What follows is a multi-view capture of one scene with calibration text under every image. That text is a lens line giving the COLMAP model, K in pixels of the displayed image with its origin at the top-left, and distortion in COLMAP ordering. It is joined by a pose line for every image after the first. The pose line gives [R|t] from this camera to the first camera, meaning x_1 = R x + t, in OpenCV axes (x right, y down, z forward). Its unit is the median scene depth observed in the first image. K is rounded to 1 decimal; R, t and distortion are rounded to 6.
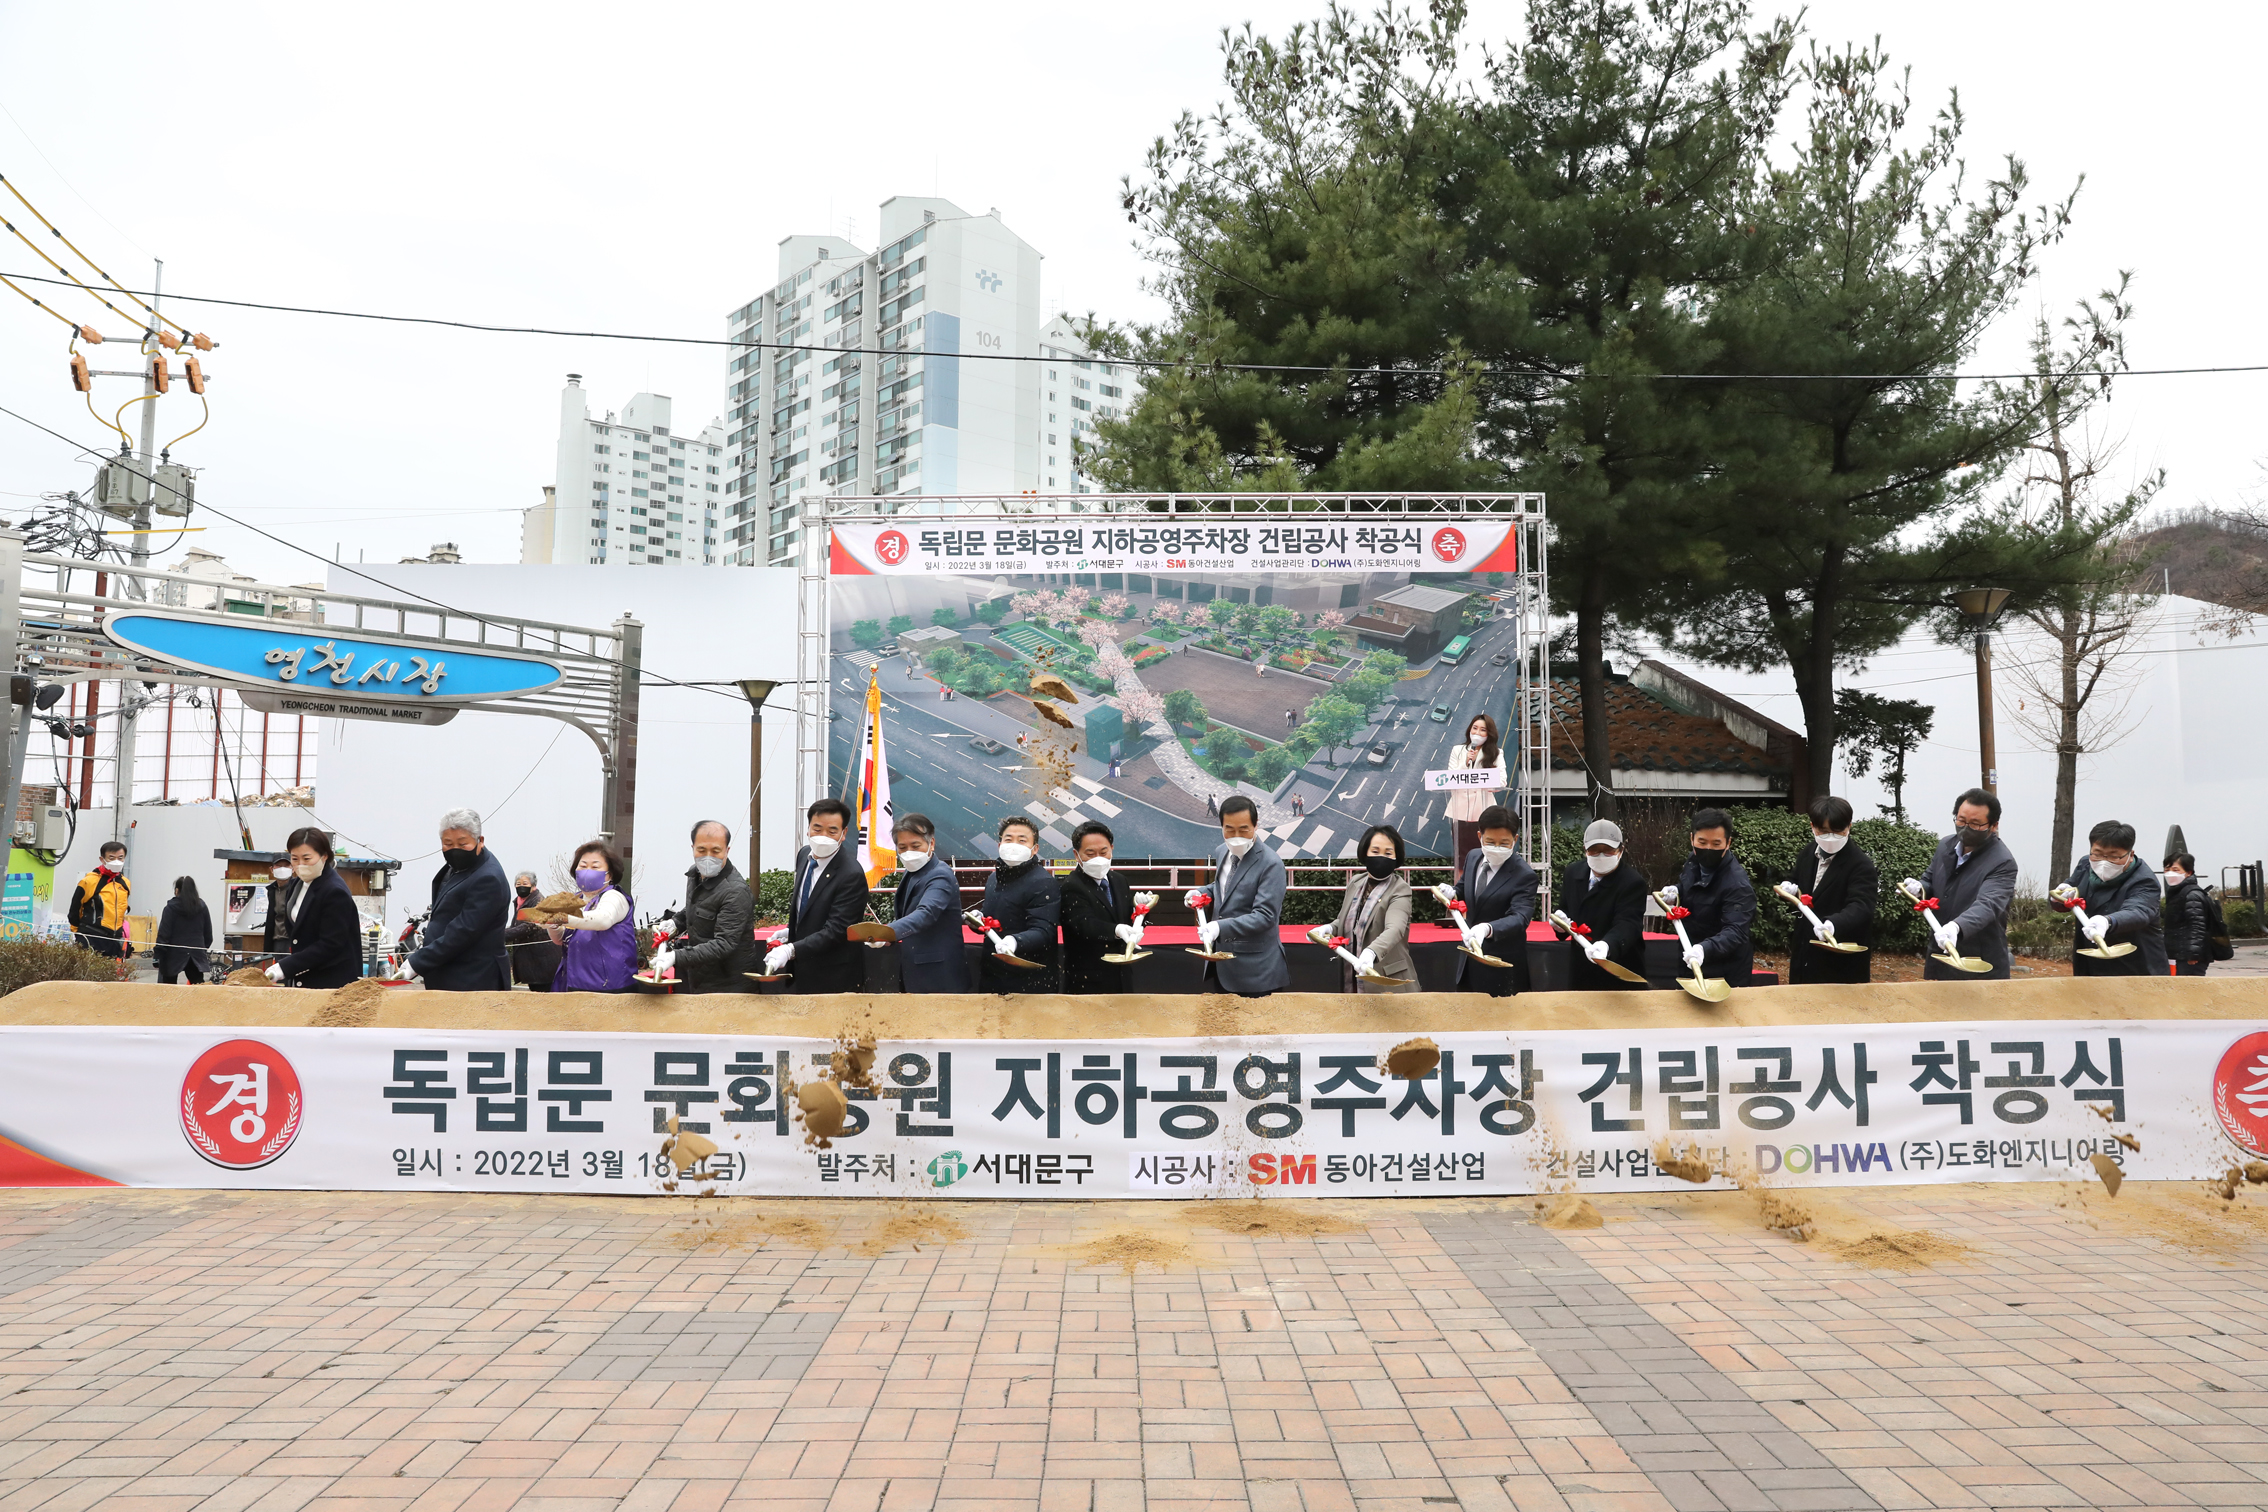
lens RADIAL K [[1544.0, 0, 1134.0], [0, 1544.0, 756.0], [0, 0, 1]] dist [-0.108029, 0.092005]
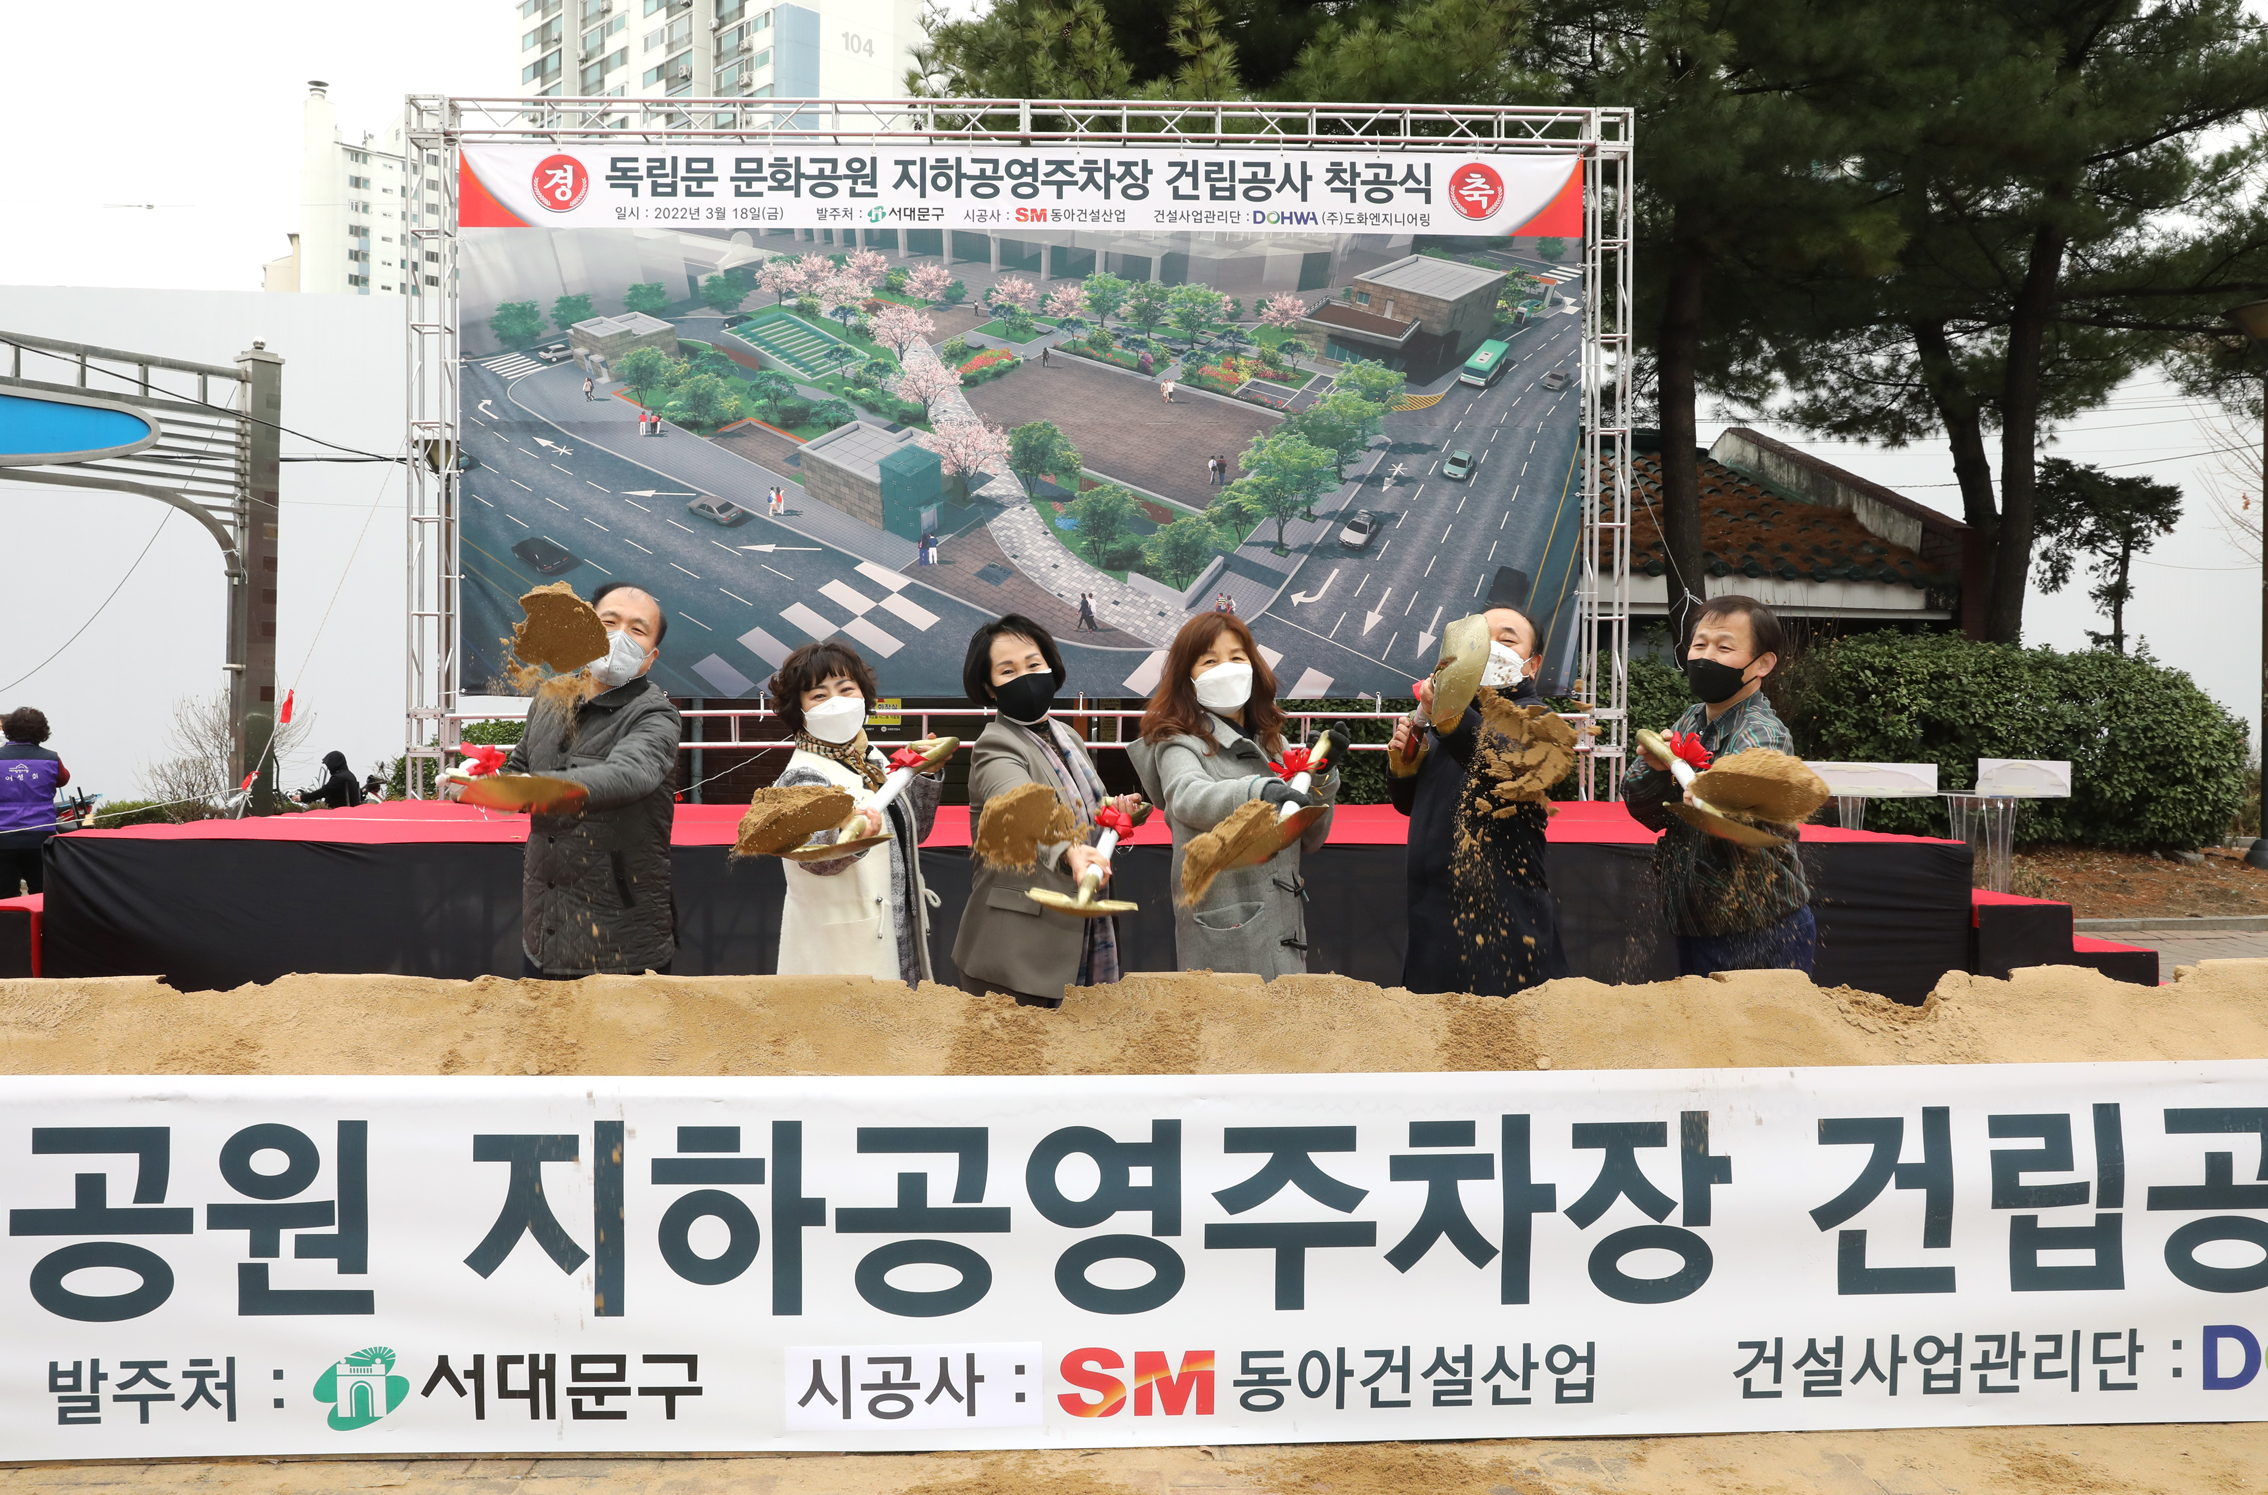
lens RADIAL K [[1875.6, 0, 1128.6], [0, 1875.6, 749.3], [0, 0, 1]] dist [-0.064193, 0.097421]
pose [[0.999099, 0.003780, 0.042275, 0.035622], [-0.007404, 0.996277, 0.085893, 0.021855], [-0.041793, -0.086128, 0.995407, 0.243125]]
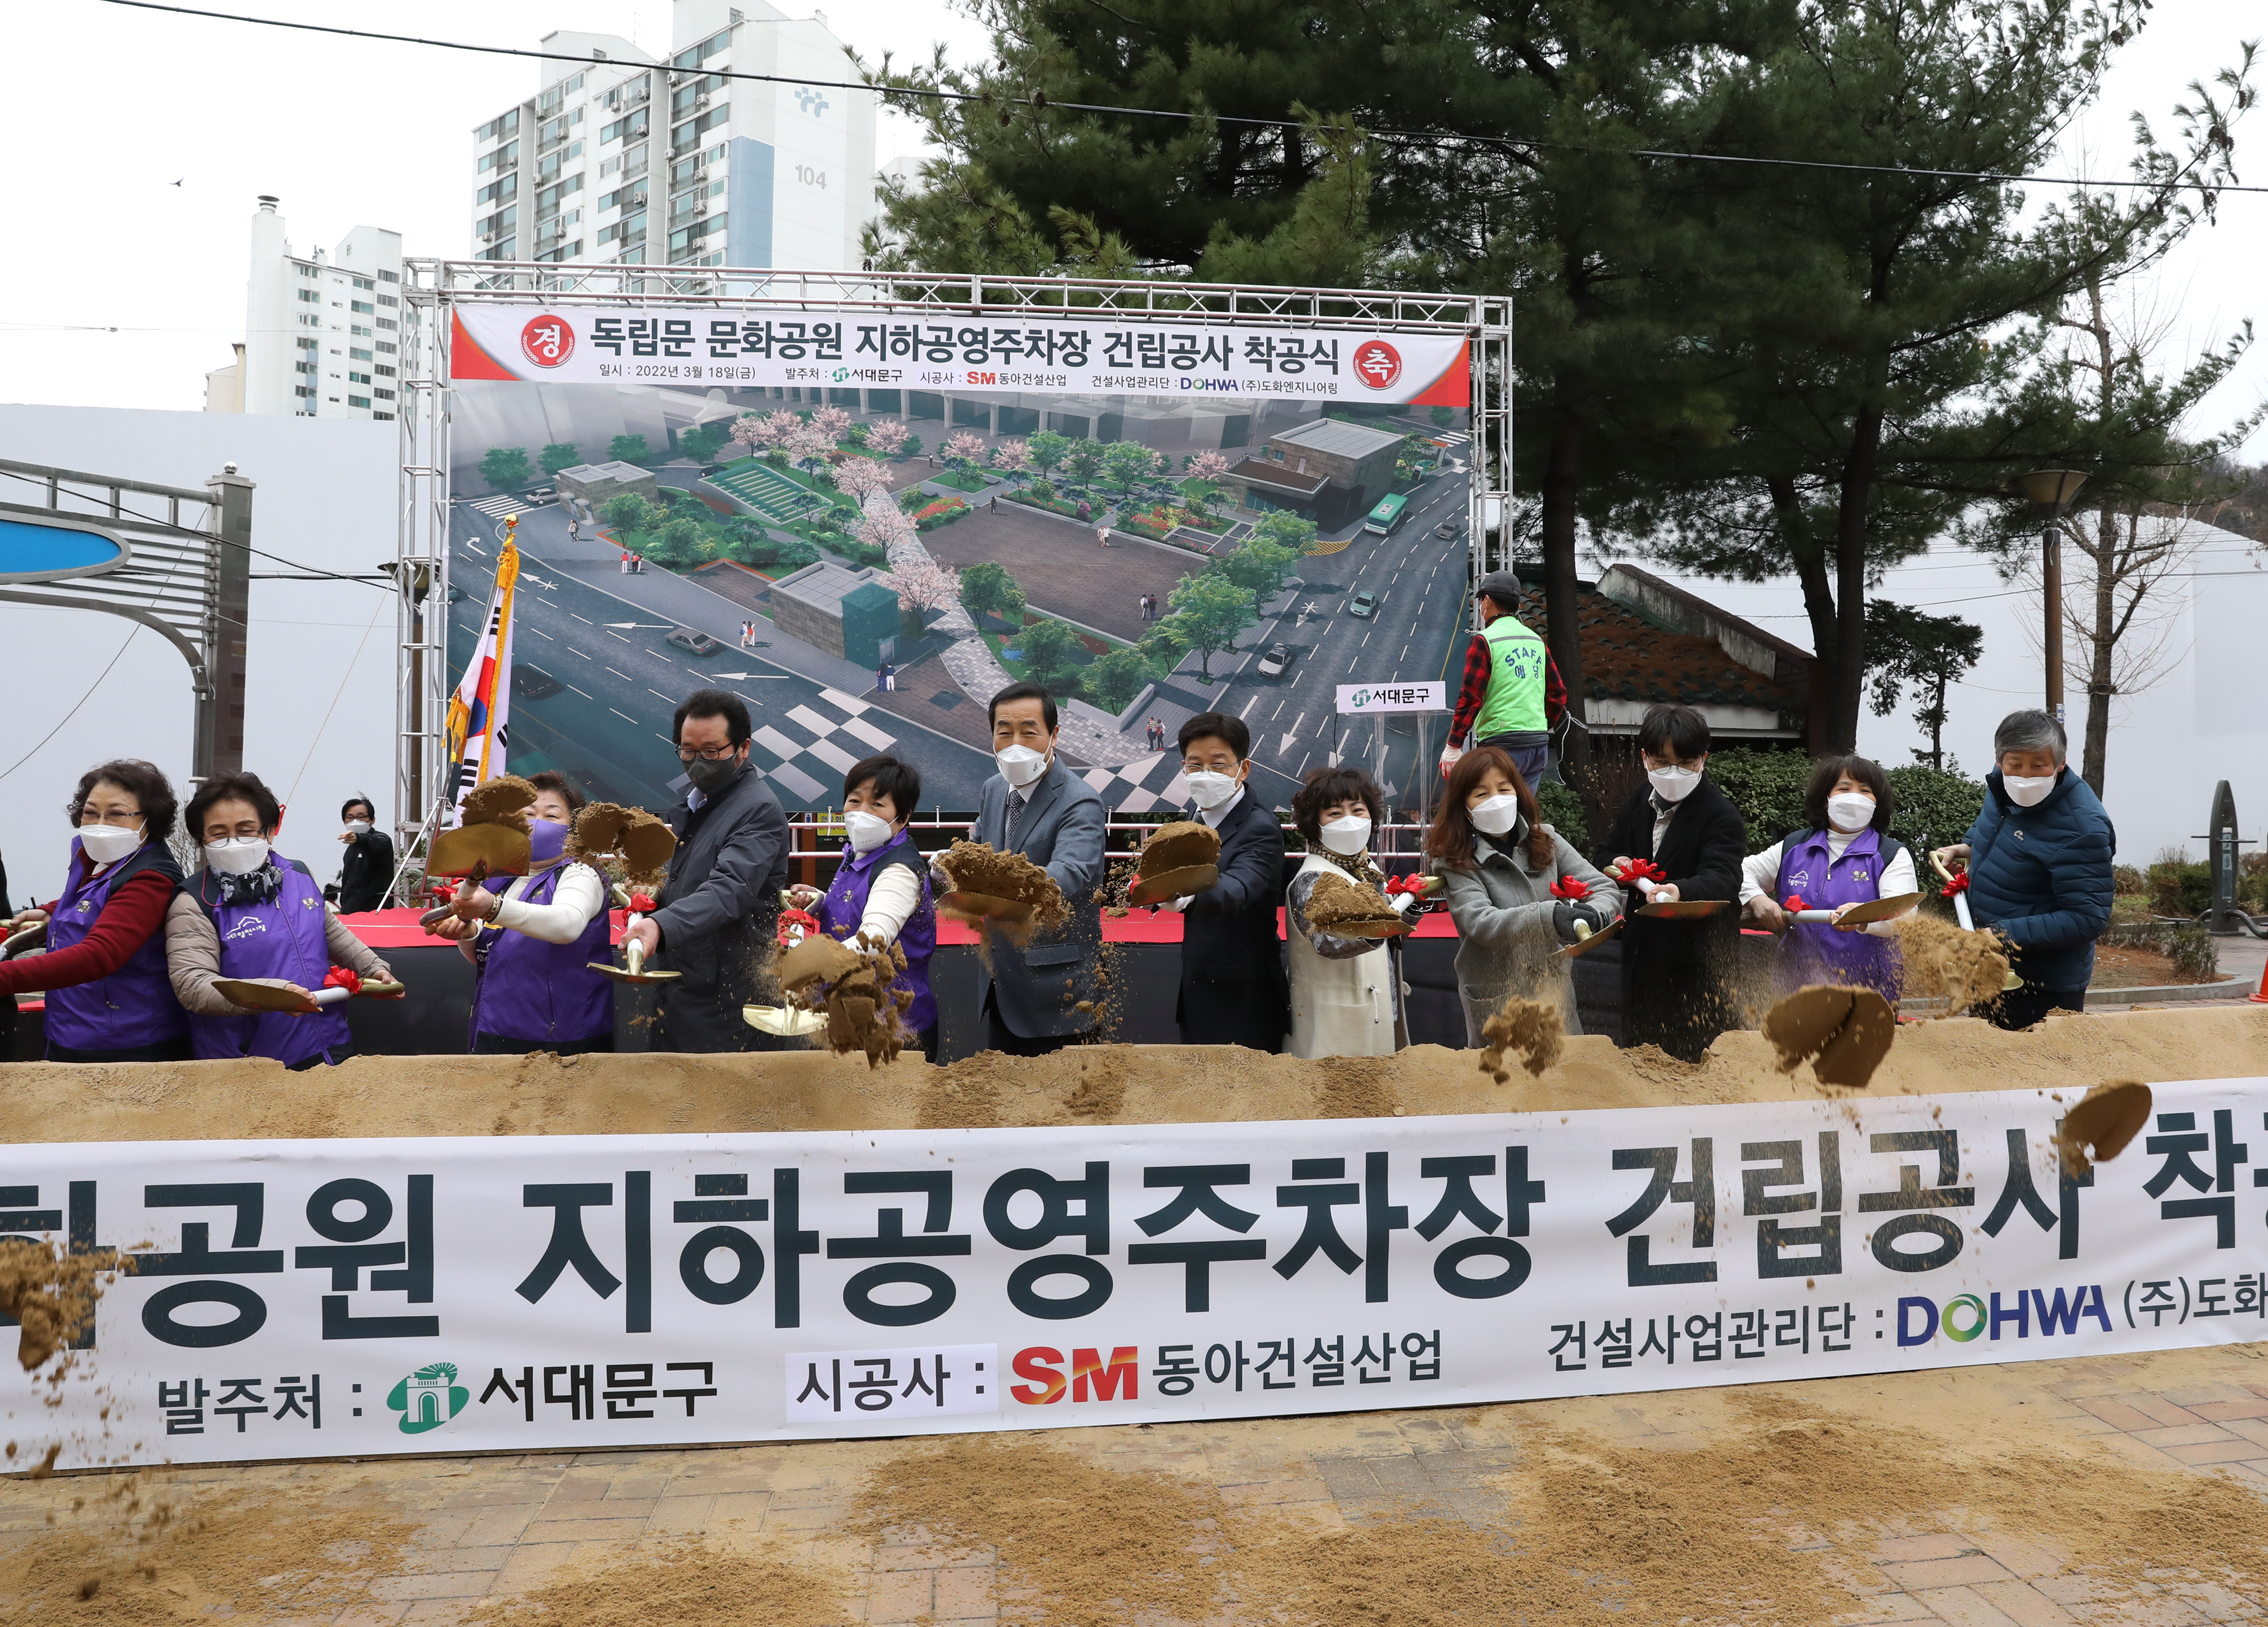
lens RADIAL K [[1808.4, 0, 1289.5], [0, 1808.4, 796.3], [0, 0, 1]] dist [-0.112467, 0.107854]
pose [[0.986835, 0.003317, 0.161698, 0.034434], [-0.012033, 0.998524, 0.052954, 0.015550], [-0.161284, -0.054203, 0.985419, 0.188350]]
